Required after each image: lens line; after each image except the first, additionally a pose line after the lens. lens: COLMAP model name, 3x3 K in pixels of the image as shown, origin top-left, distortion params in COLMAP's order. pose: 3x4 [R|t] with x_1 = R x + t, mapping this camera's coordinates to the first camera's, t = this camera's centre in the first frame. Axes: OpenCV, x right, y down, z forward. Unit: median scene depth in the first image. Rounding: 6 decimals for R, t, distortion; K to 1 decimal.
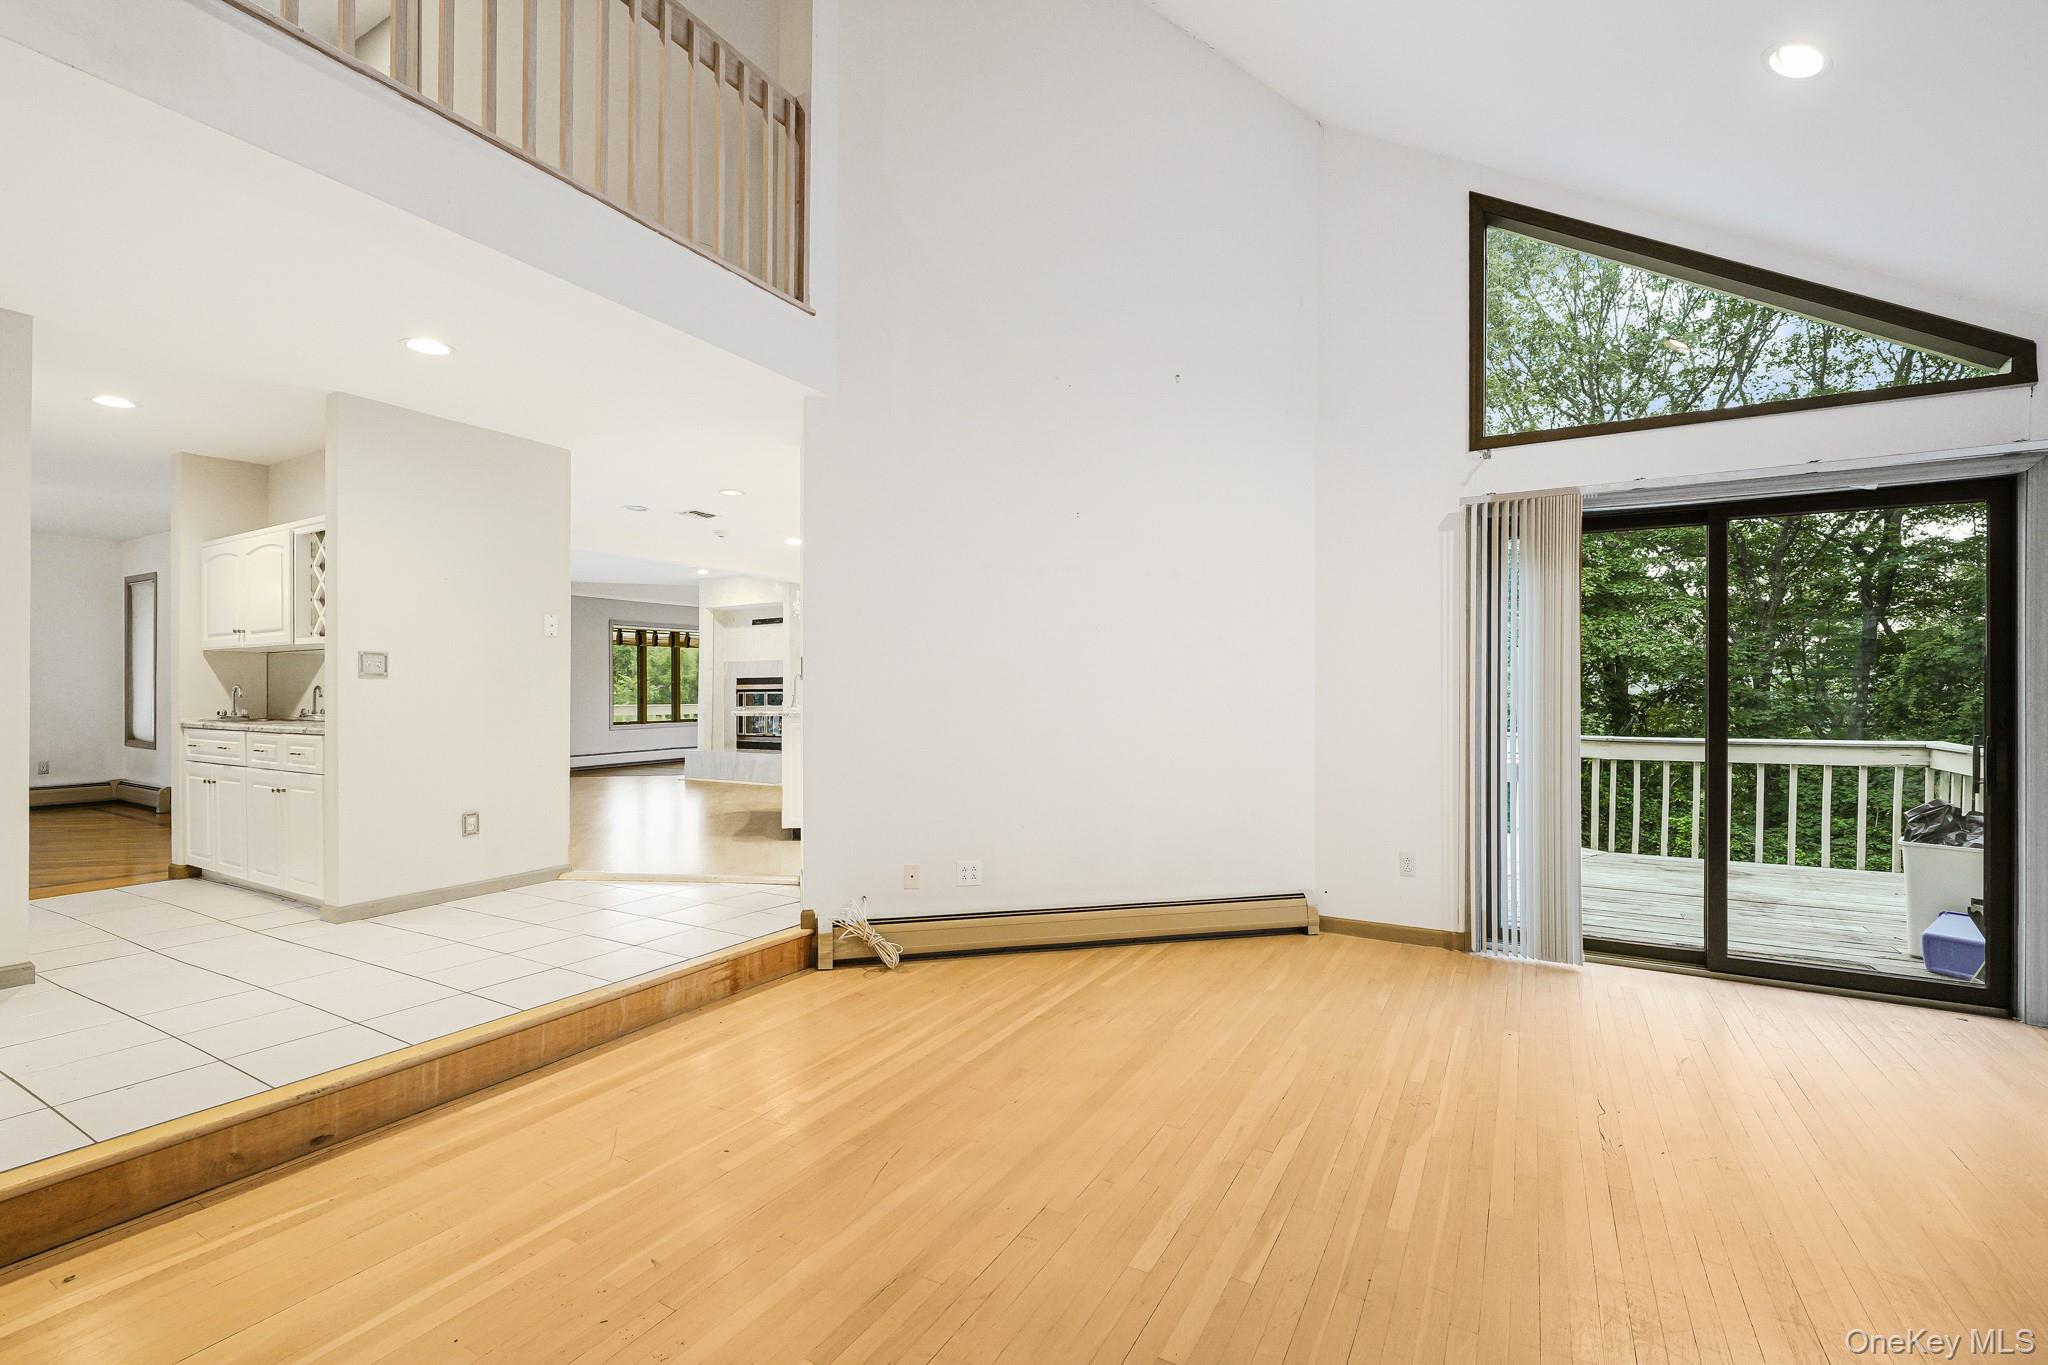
lens RADIAL K [[896.8, 0, 1024.0], [0, 896.8, 682.5], [0, 0, 1]] dist [-0.000129, 0.000170]
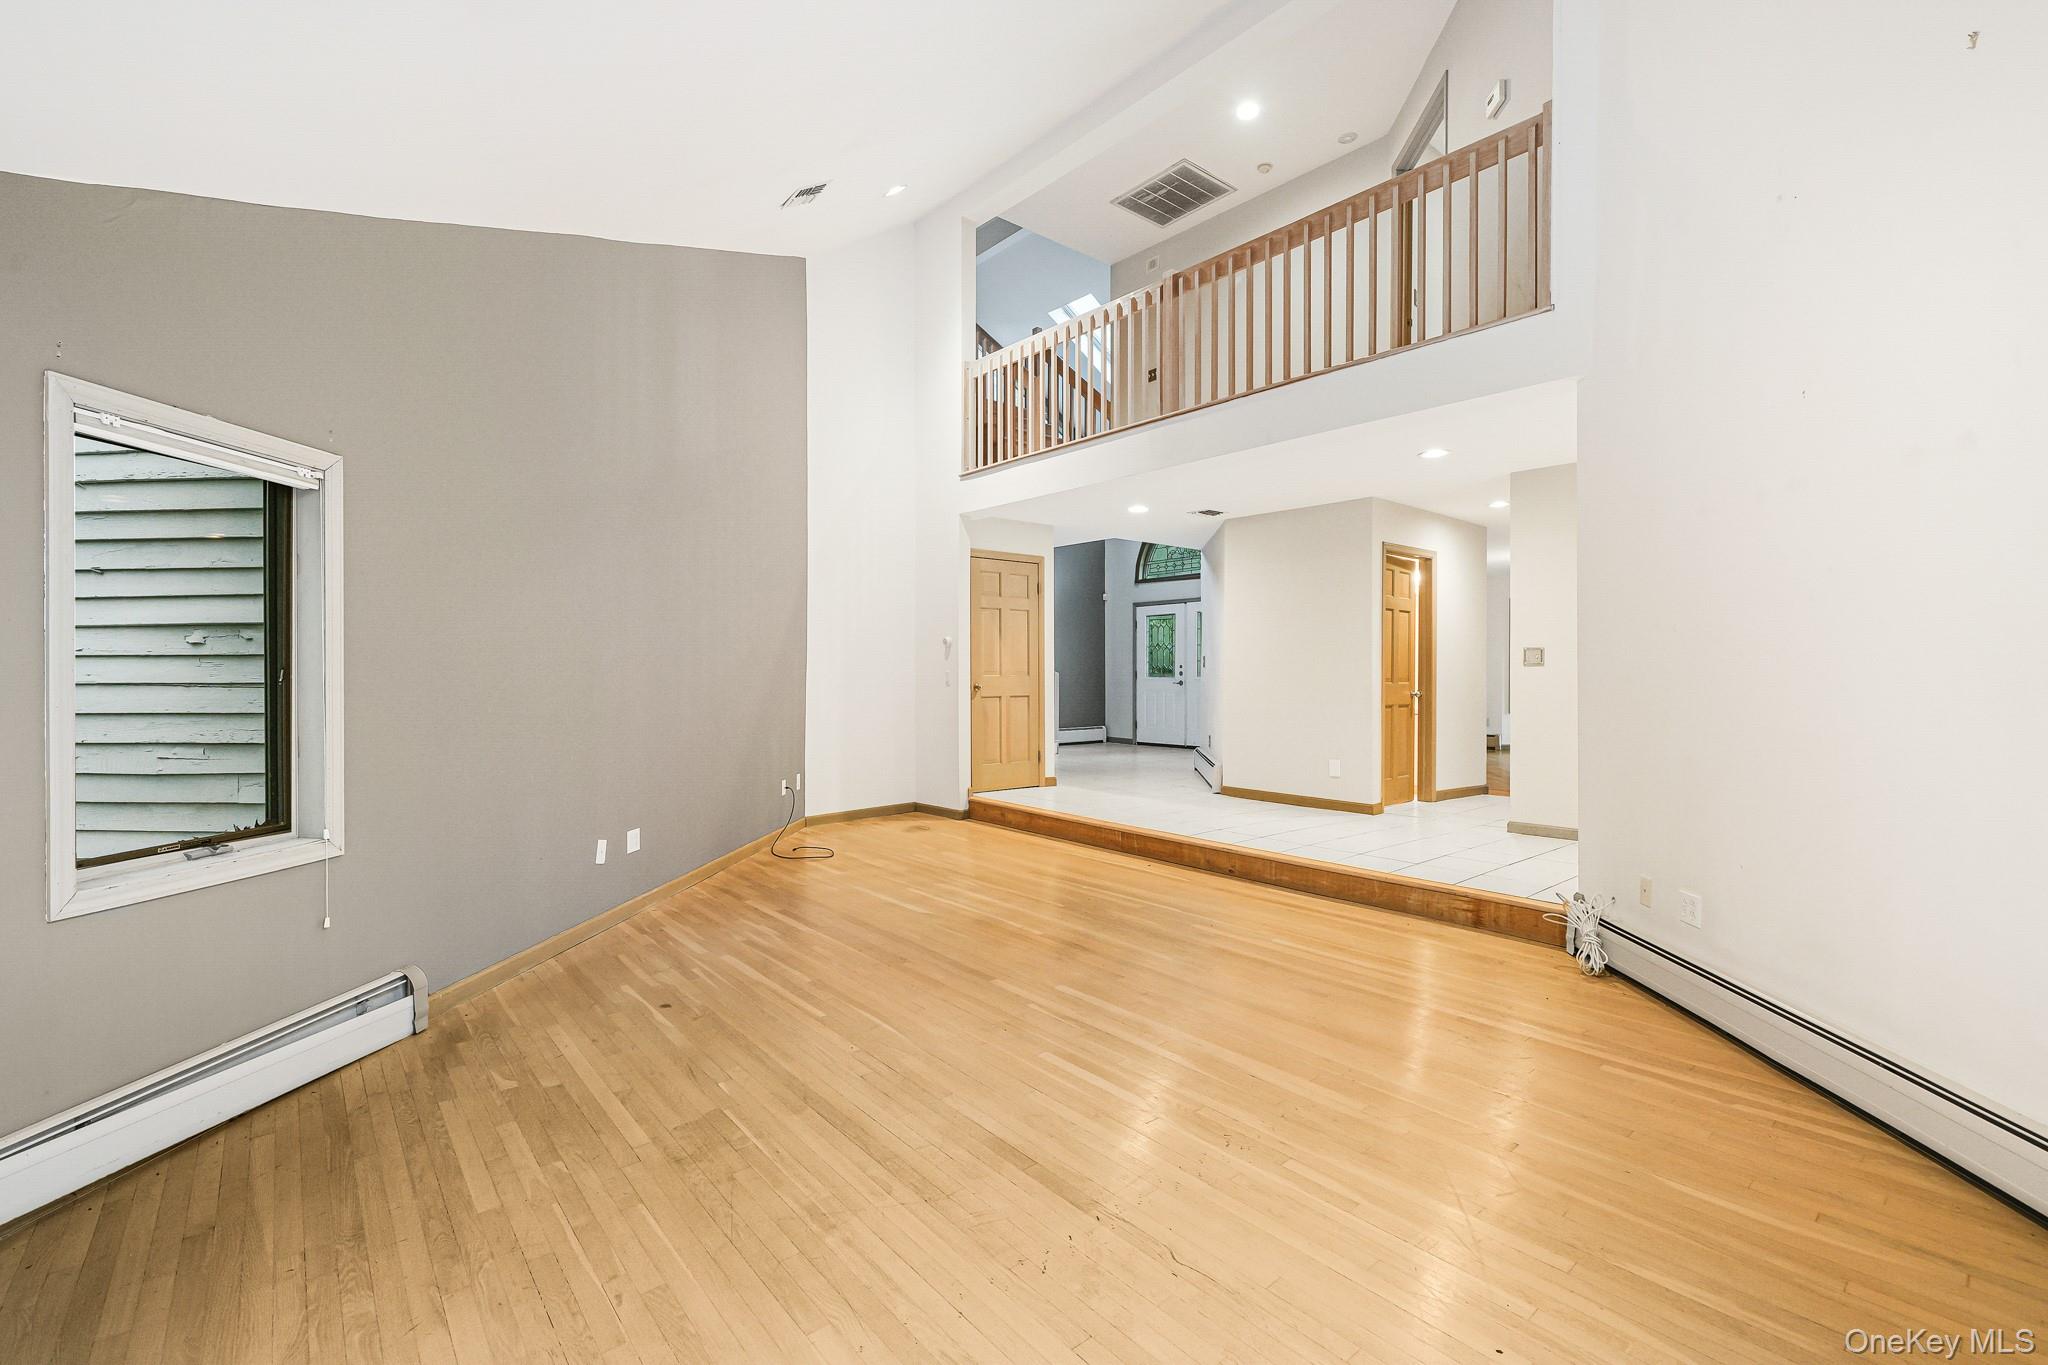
lens RADIAL K [[896.8, 0, 1024.0], [0, 896.8, 682.5], [0, 0, 1]] dist [-0.000129, 0.000170]
pose [[-0.339434, 0.010247, -0.940574, 0.987373], [0.011697, 0.999909, 0.006673, 0.001920], [0.940557, -0.008737, -0.339523, 0.814899]]
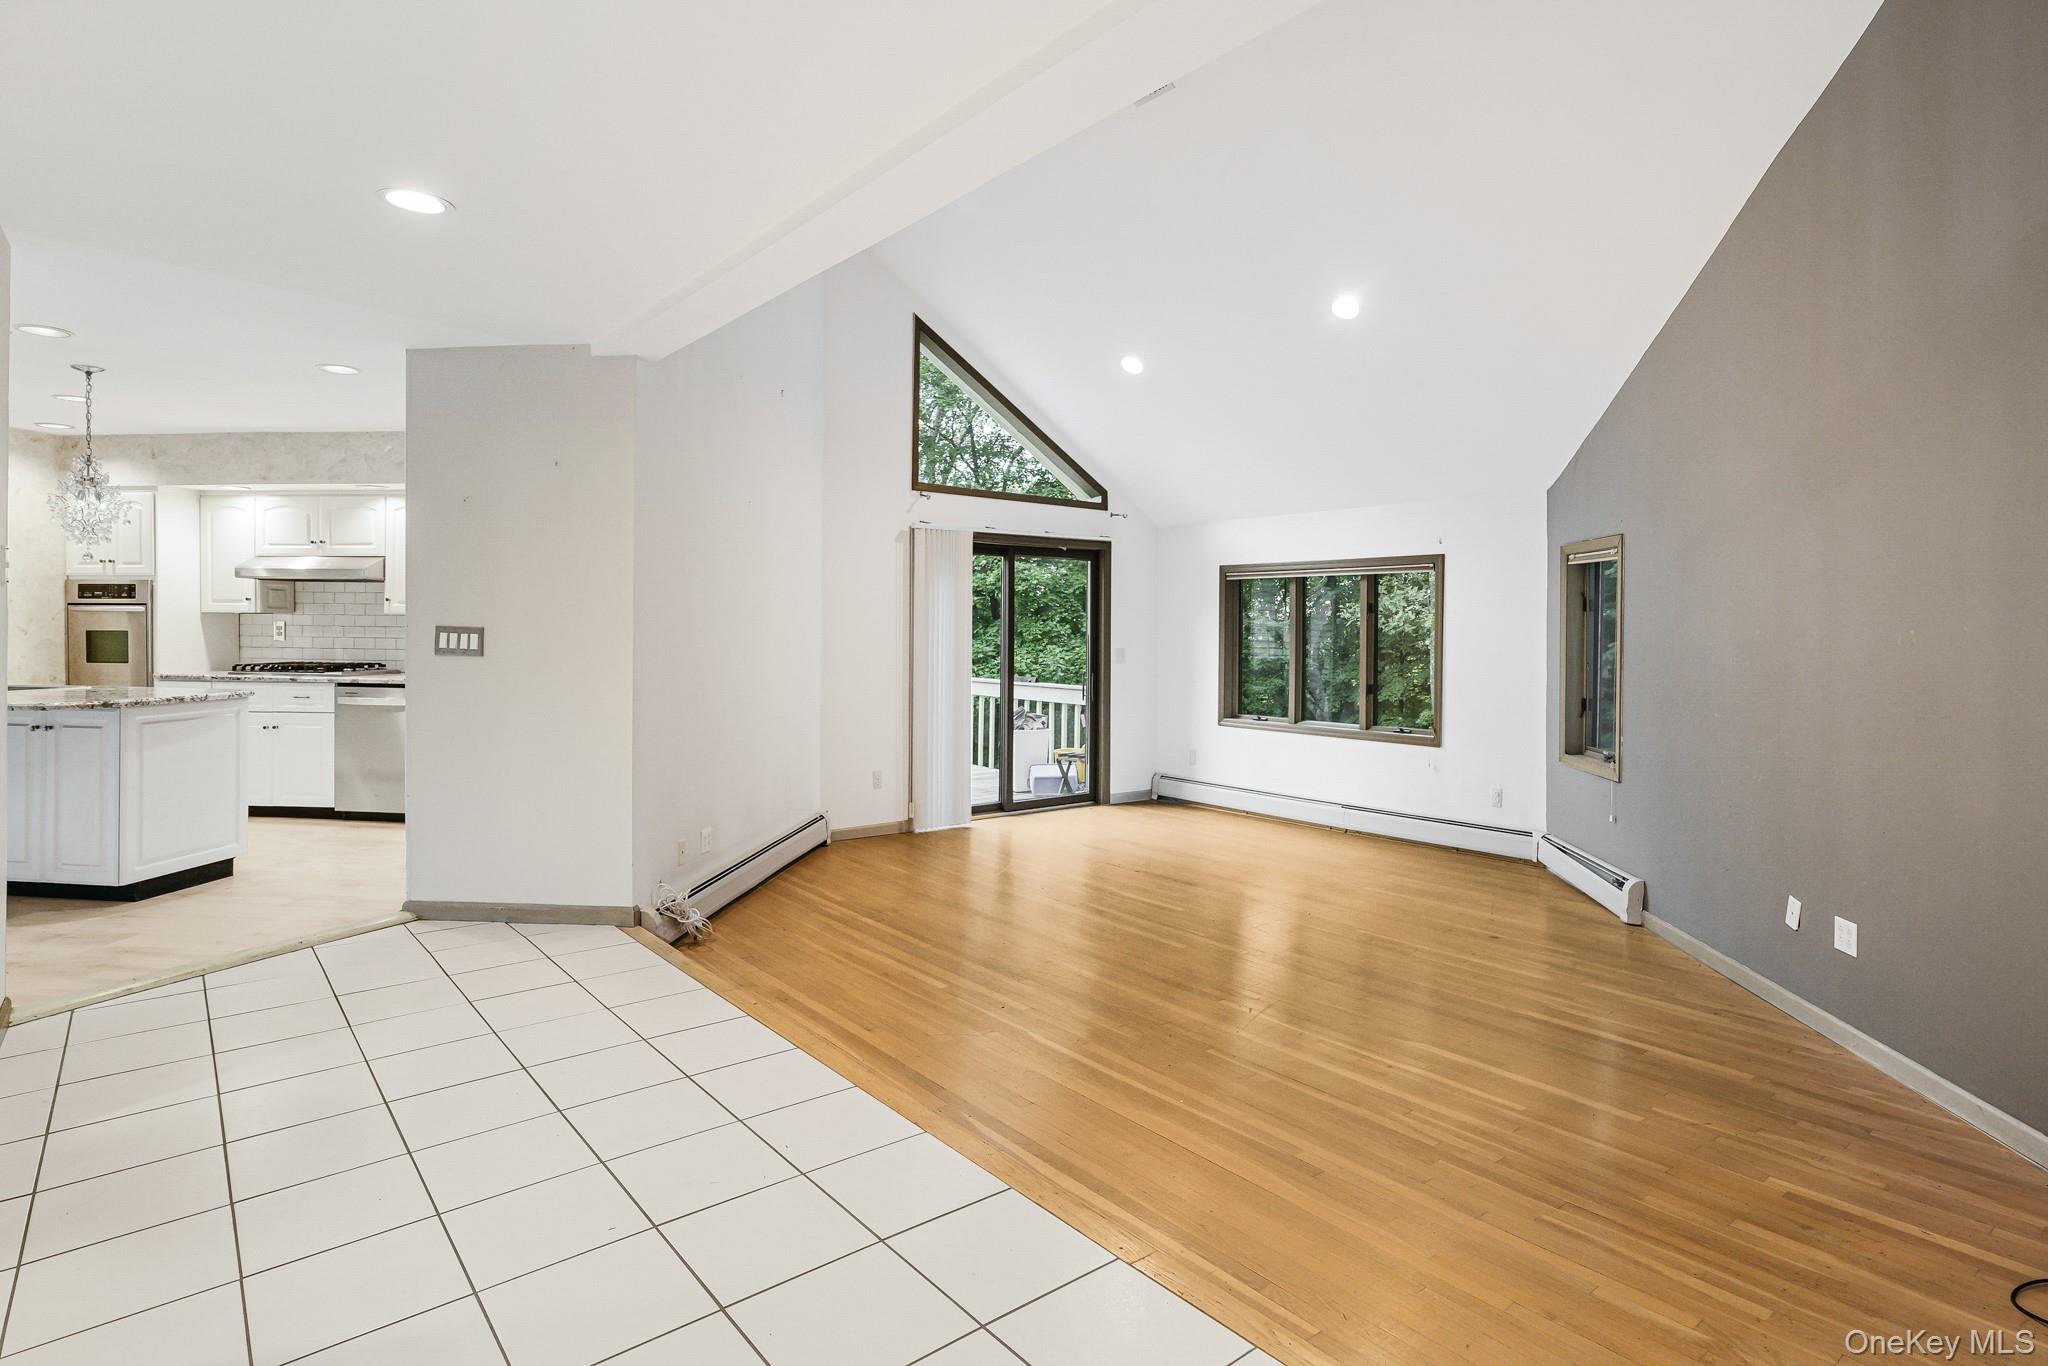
lens RADIAL K [[1052.5, 0, 1017.3], [0, 1052.5, 631.9], [0, 0, 1]] dist [-0.004393, -0.000857]
pose [[0.363199, -0.003798, 0.931704, -1.204696], [-0.018615, 0.999763, 0.011332, -0.058474], [-0.931526, -0.021459, 0.363042, 0.248702]]
